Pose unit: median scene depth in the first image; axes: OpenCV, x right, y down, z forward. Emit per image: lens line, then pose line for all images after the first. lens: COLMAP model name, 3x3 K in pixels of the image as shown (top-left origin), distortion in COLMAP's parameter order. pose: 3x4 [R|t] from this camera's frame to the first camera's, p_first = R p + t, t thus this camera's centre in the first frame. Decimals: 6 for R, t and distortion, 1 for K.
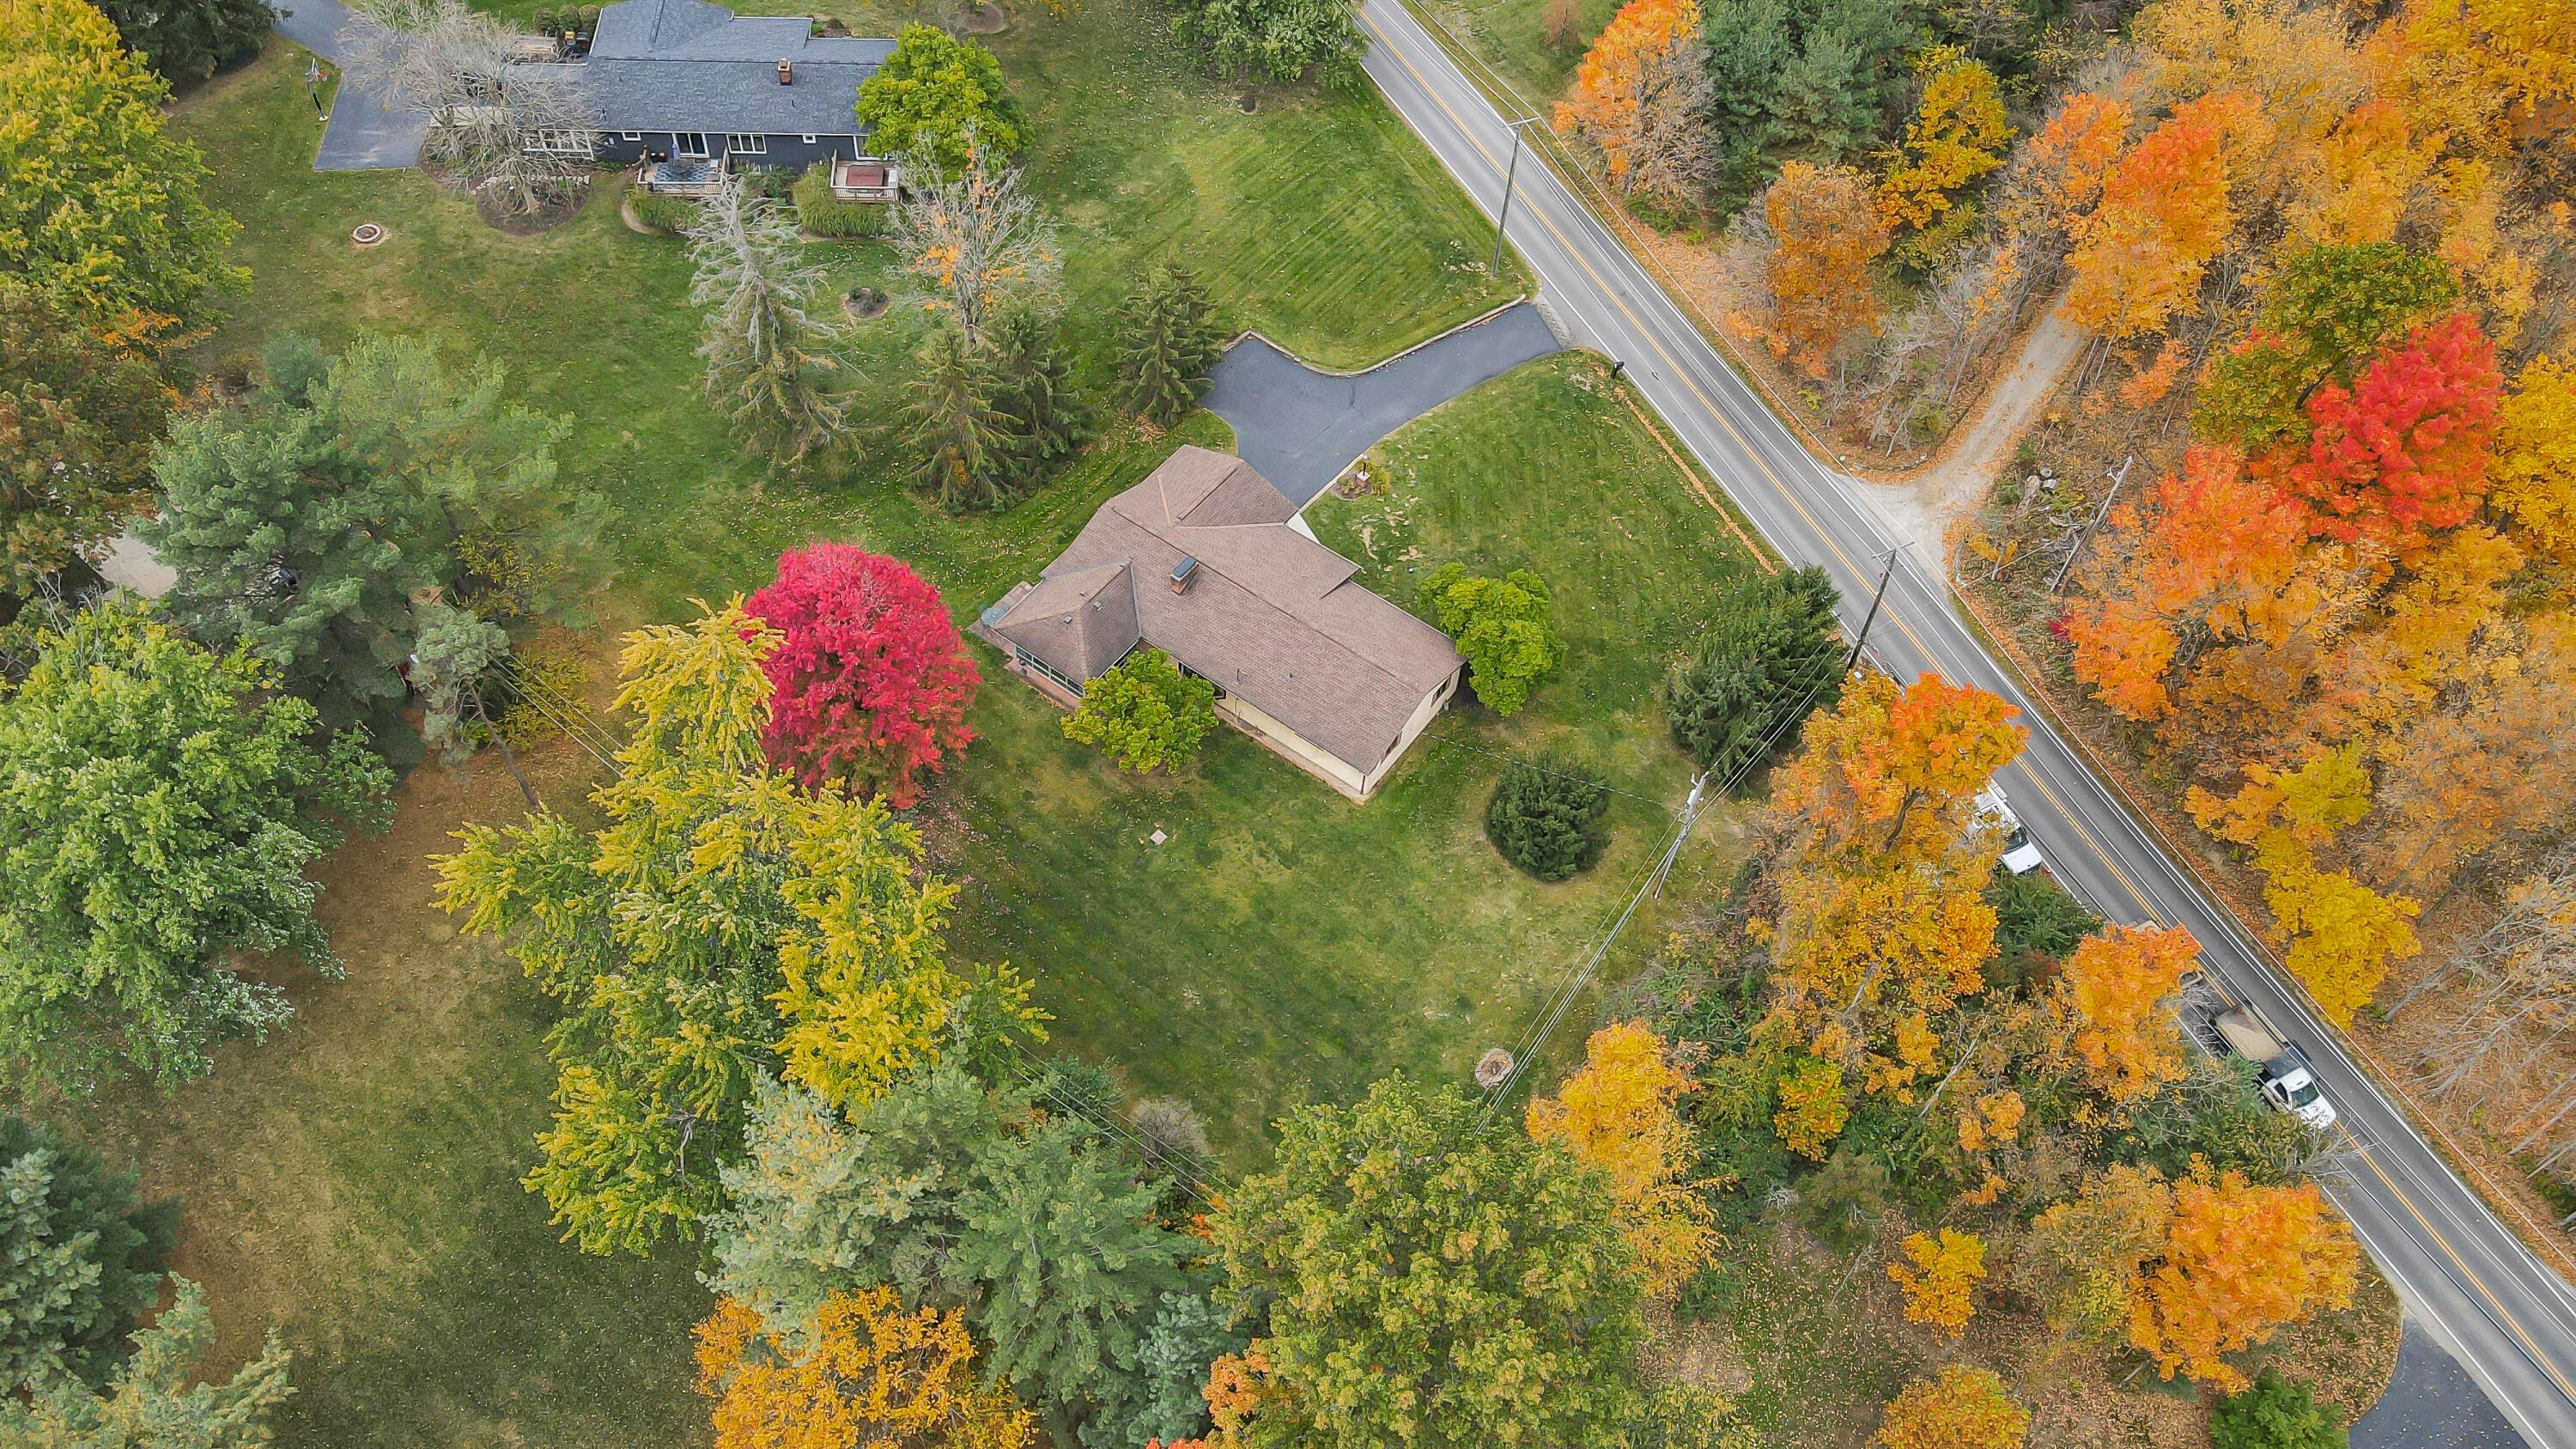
lens RADIAL K [[1851.7, 0, 1288.0], [0, 1851.7, 724.5], [0, 0, 1]] dist [-0.000404, -0.000517]
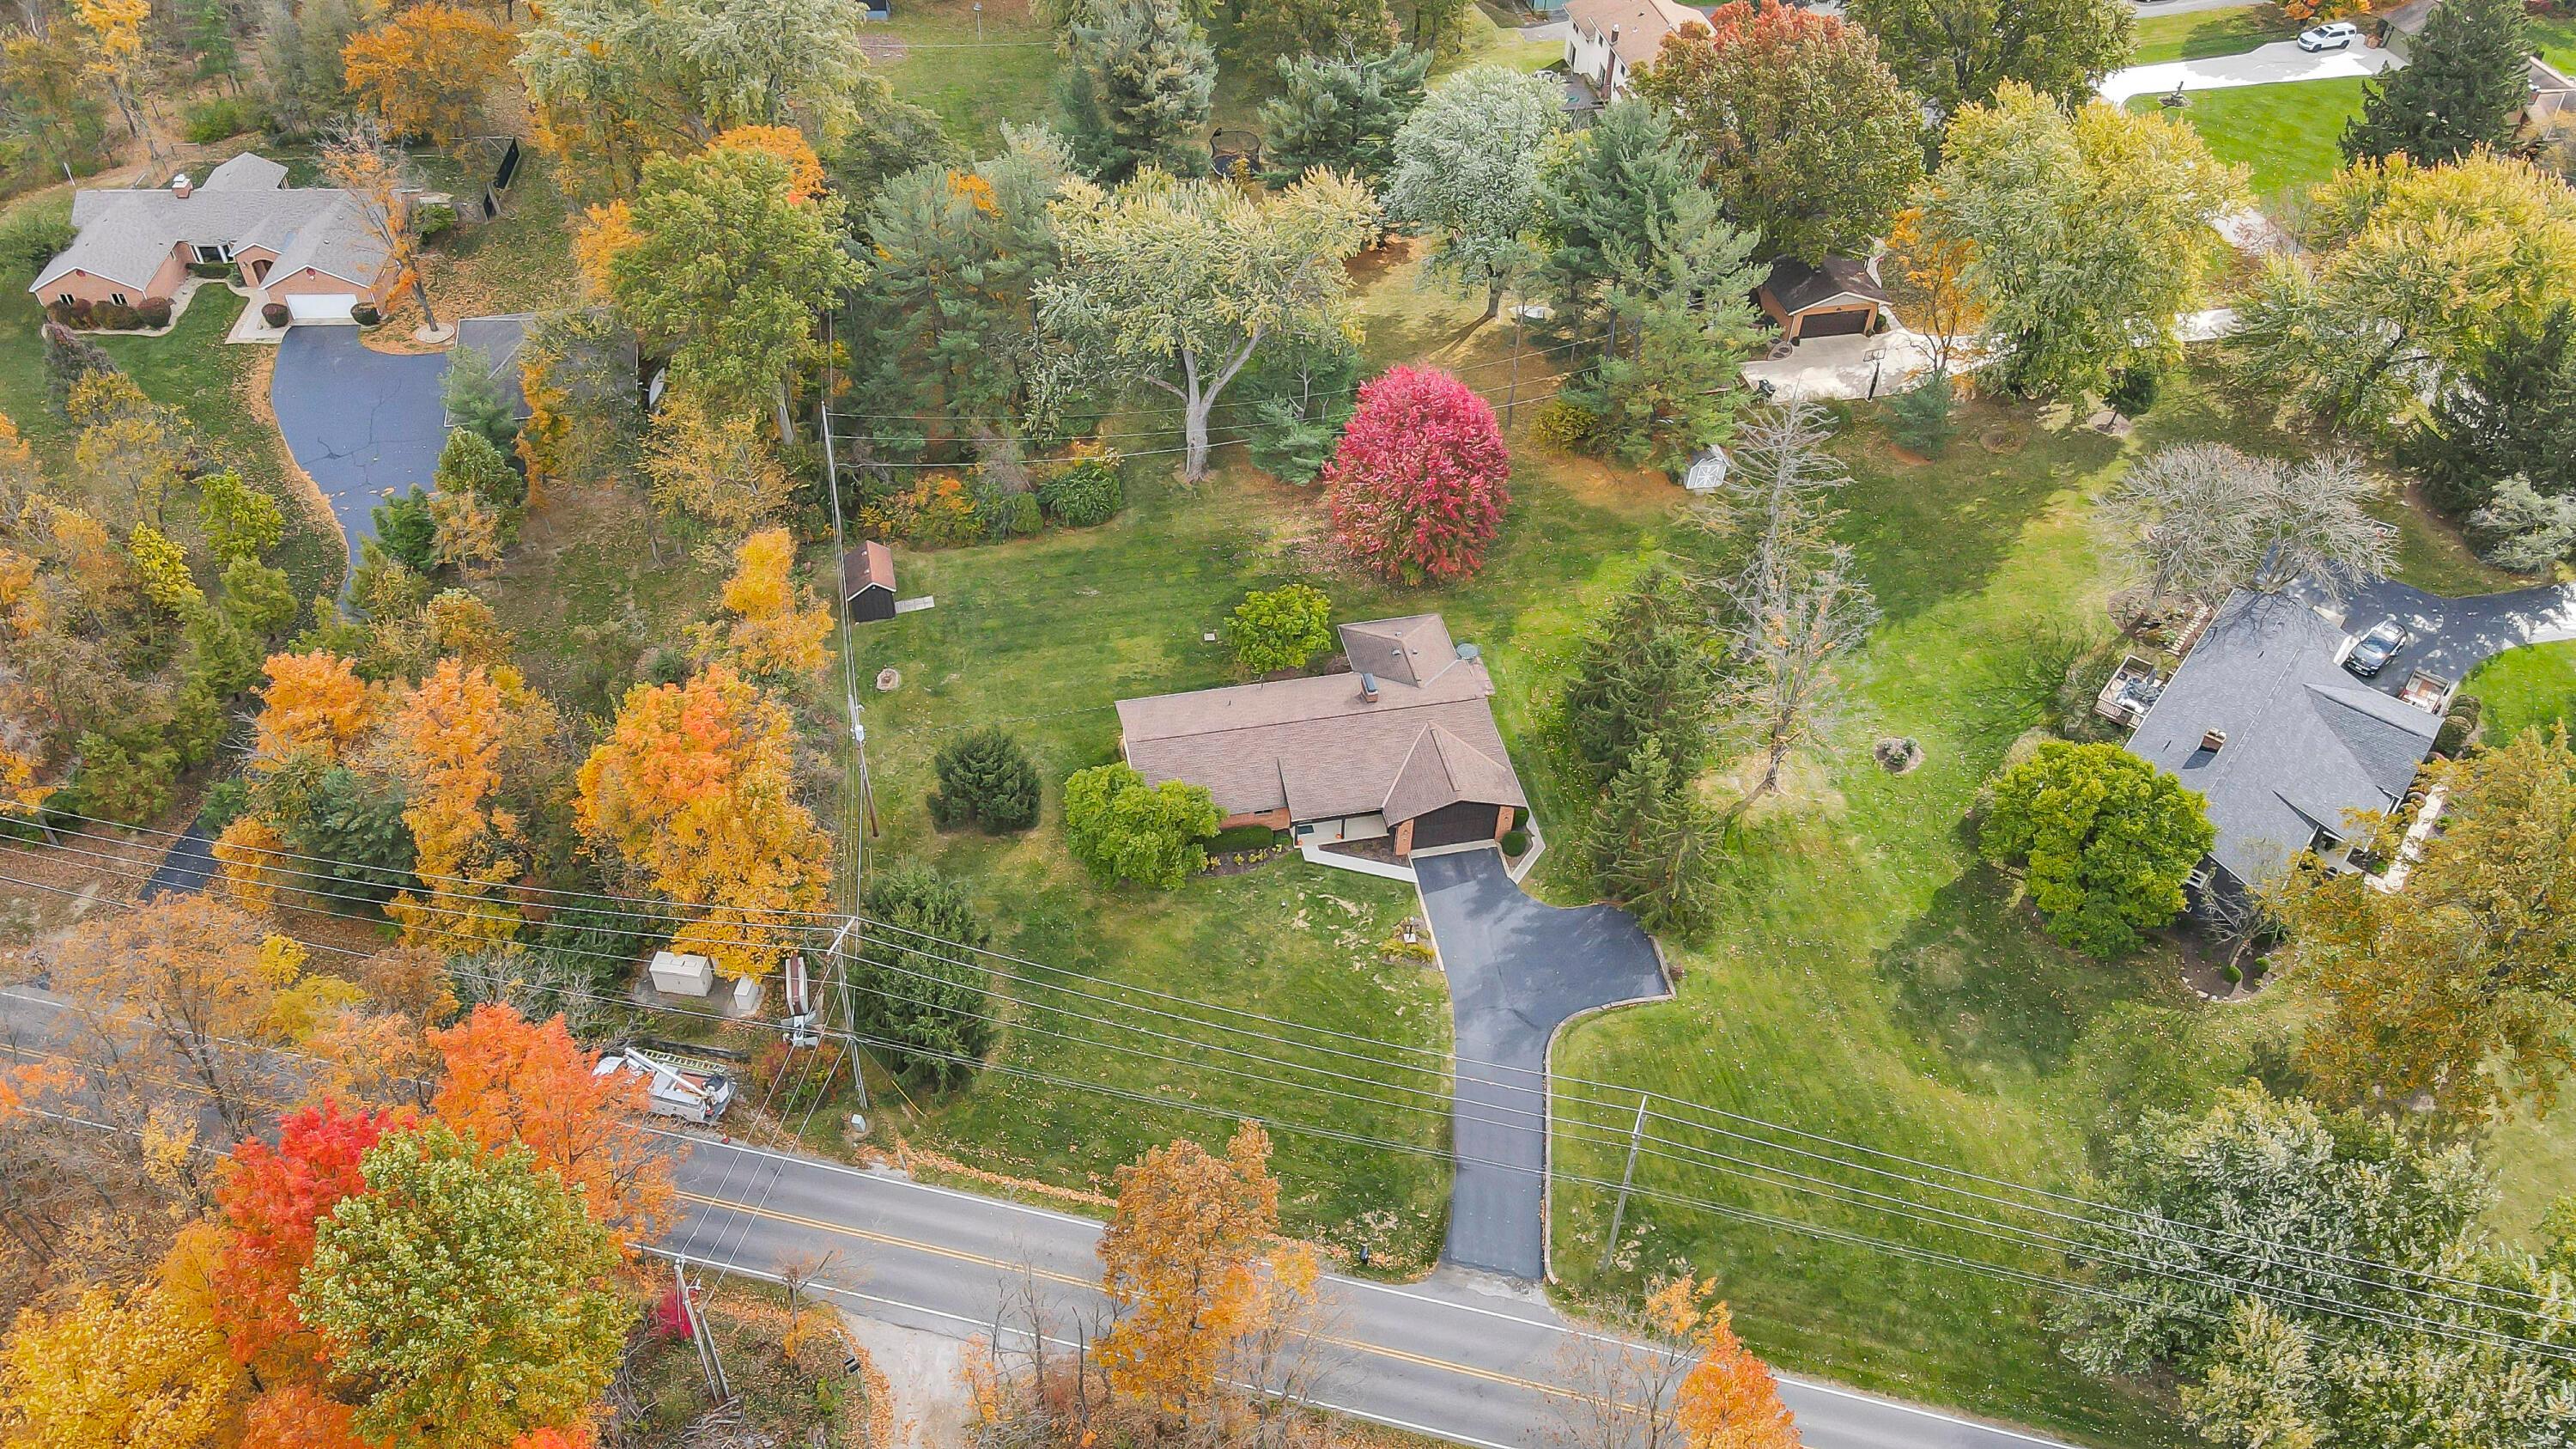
lens RADIAL K [[1884.5, 0, 1288.0], [0, 1884.5, 724.5], [0, 0, 1]] dist [0.020453, 0.006571]
pose [[-0.667036, 0.465202, -0.581936, 0.586761], [-0.626269, 0.072971, 0.776185, -0.845308], [0.403547, 0.882192, 0.242667, 0.667731]]
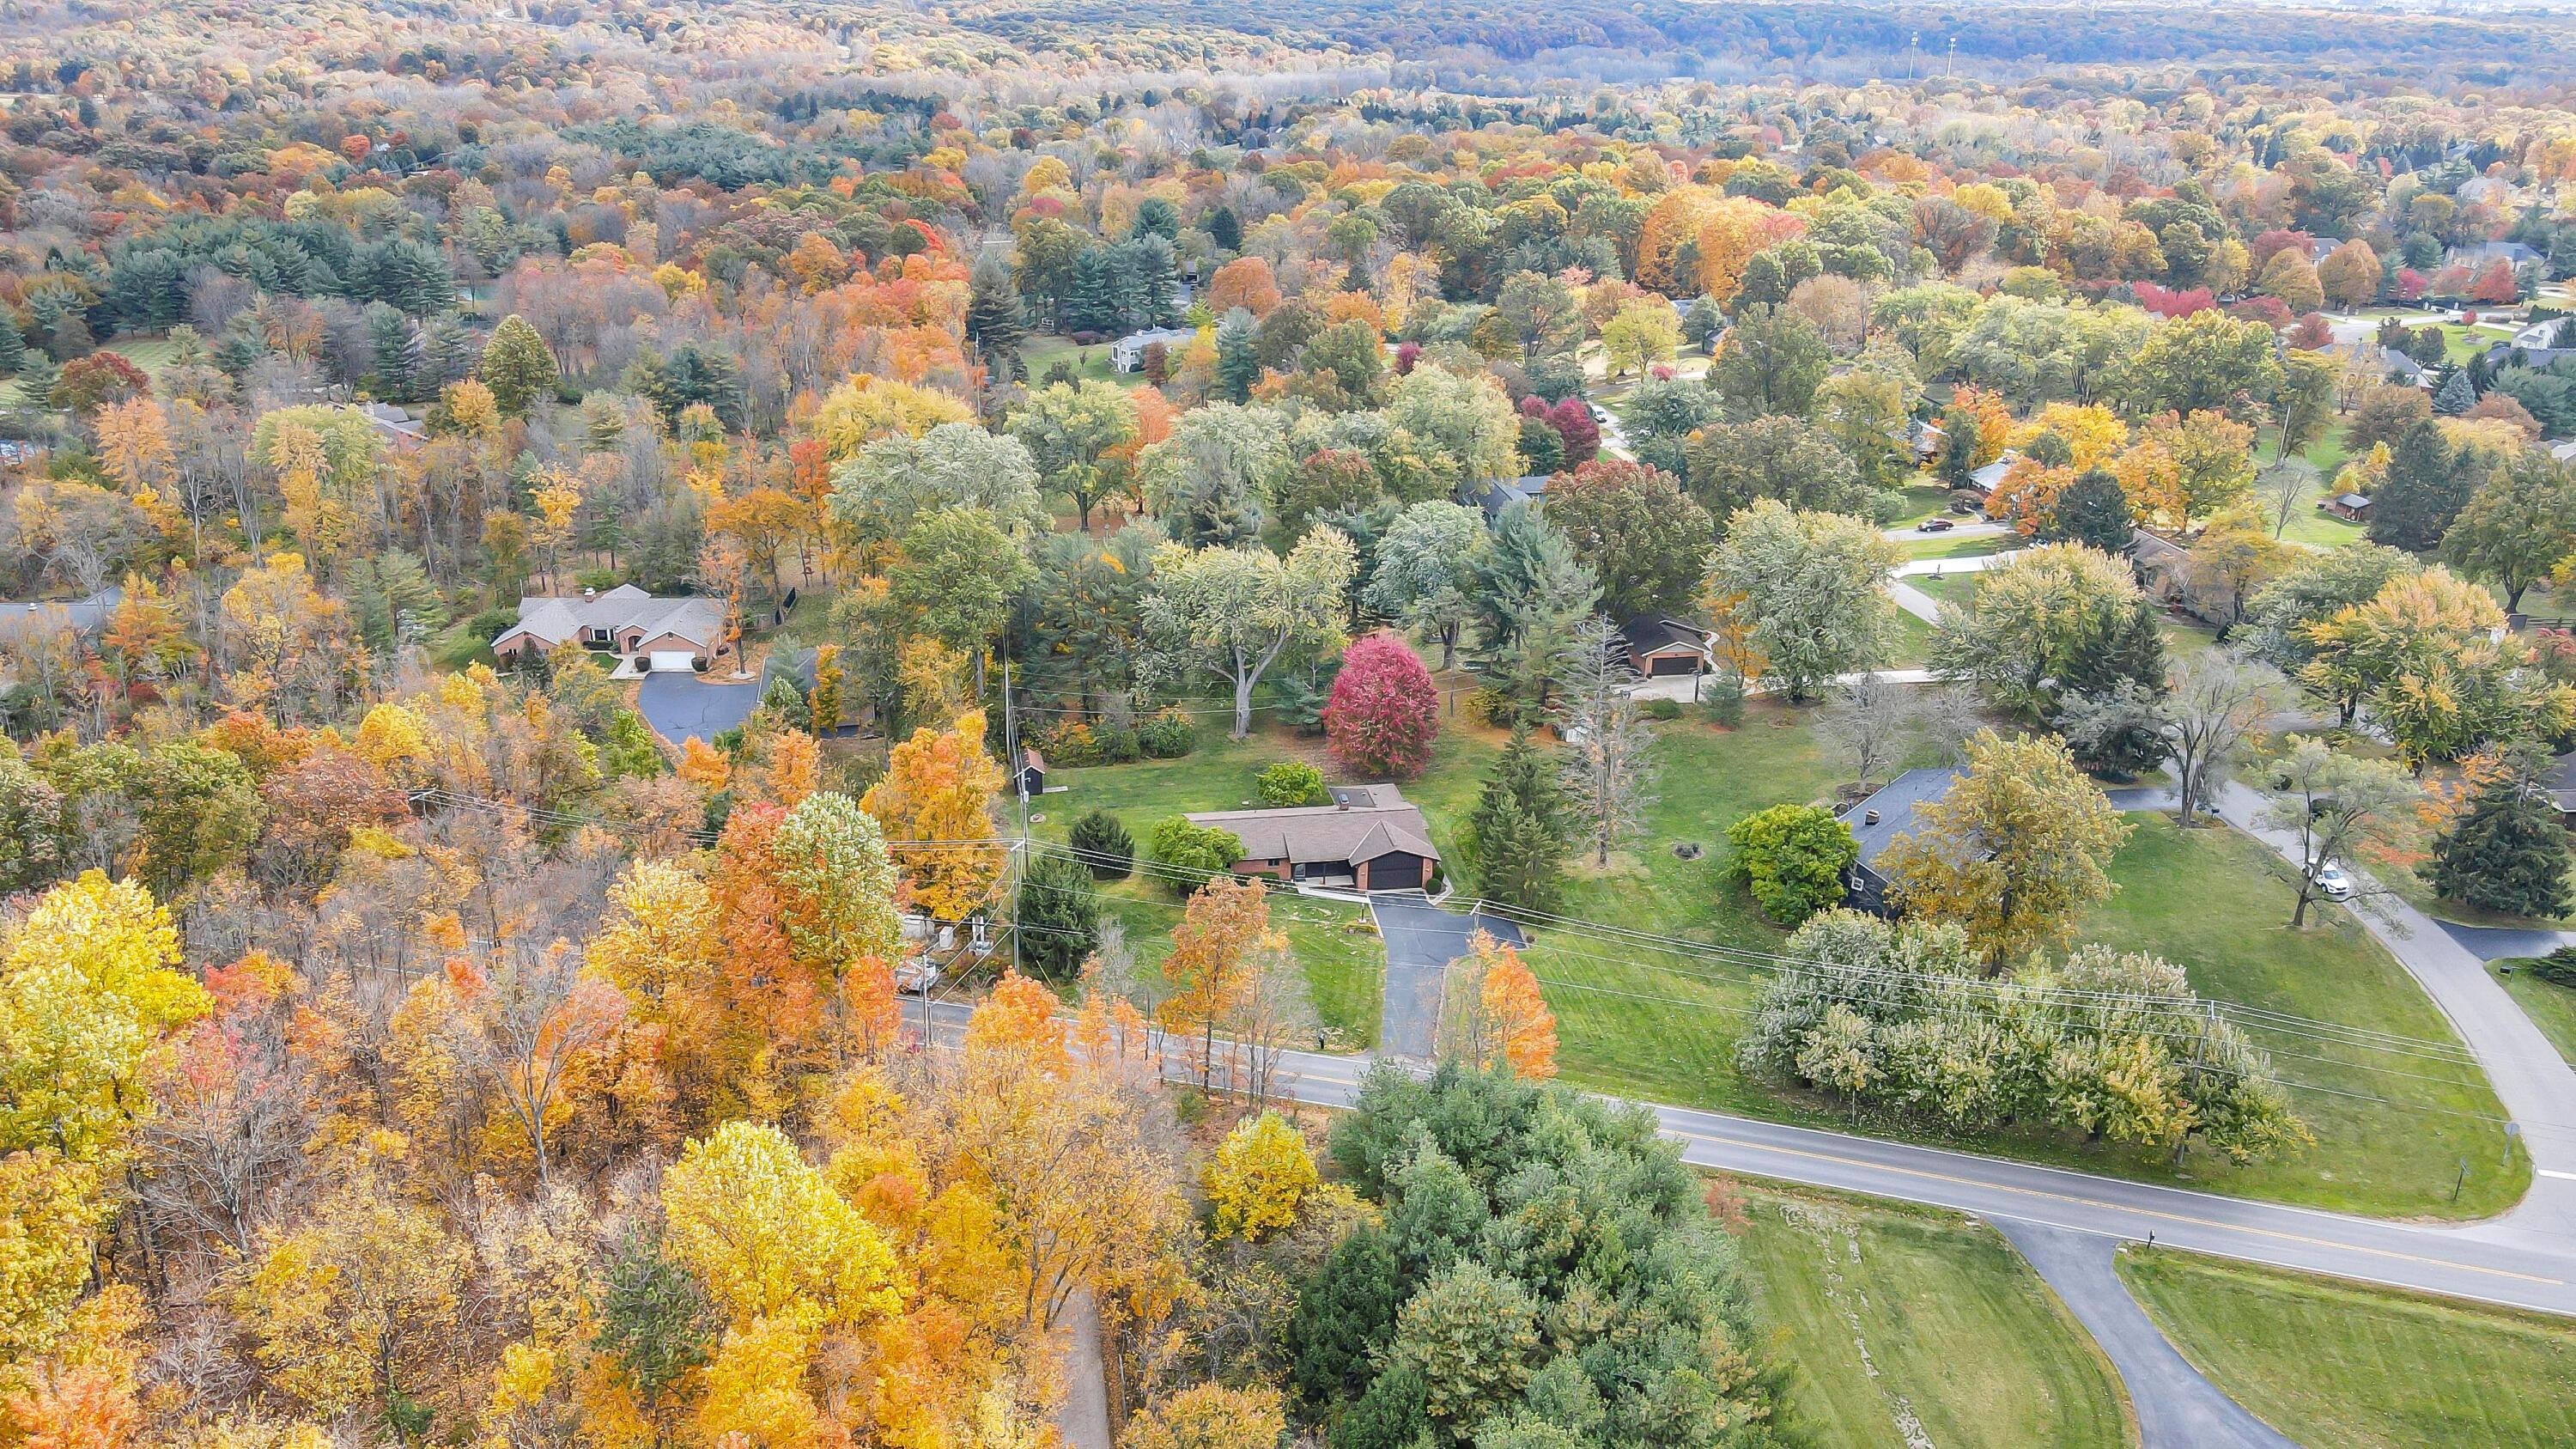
lens RADIAL K [[1884.5, 0, 1288.0], [0, 1884.5, 724.5], [0, 0, 1]] dist [0.020453, 0.006571]
pose [[-0.698495, 0.214042, -0.682855, 1.074276], [-0.597028, 0.351791, 0.720972, -1.238506], [0.394540, 0.911279, -0.117935, 1.029633]]
